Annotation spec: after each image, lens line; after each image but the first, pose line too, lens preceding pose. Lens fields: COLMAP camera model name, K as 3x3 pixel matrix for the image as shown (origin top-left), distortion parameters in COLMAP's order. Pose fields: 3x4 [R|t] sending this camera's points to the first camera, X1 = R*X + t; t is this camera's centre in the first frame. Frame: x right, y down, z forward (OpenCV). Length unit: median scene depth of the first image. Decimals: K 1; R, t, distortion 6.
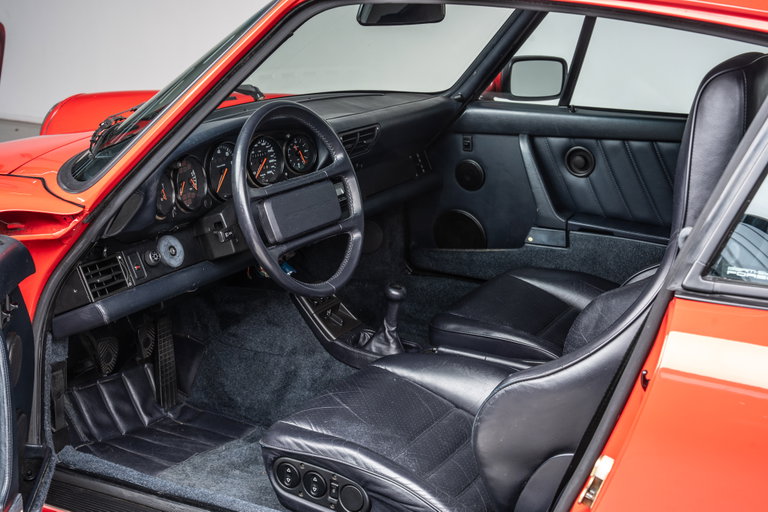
lens RADIAL K [[1145.3, 0, 384.3], [0, 1145.3, 258.2], [0, 0, 1]] dist [0.097798, 0.000000]
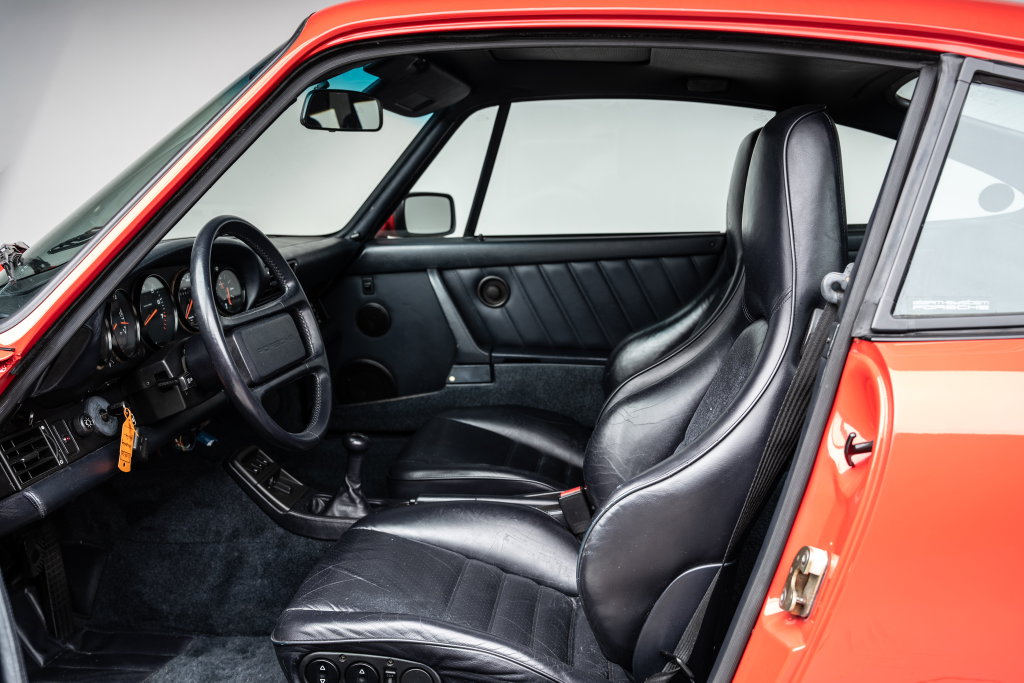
lens RADIAL K [[1043.7, 0, 511.4], [0, 1043.7, 340.2], [0, 0, 1]] dist [0.023948, 0.000000]
pose [[0.922415, -0.099149, 0.373257, -0.163993], [0.139922, 0.986618, -0.083707, 0.034943], [-0.359963, 0.129440, 0.923944, 0.219872]]
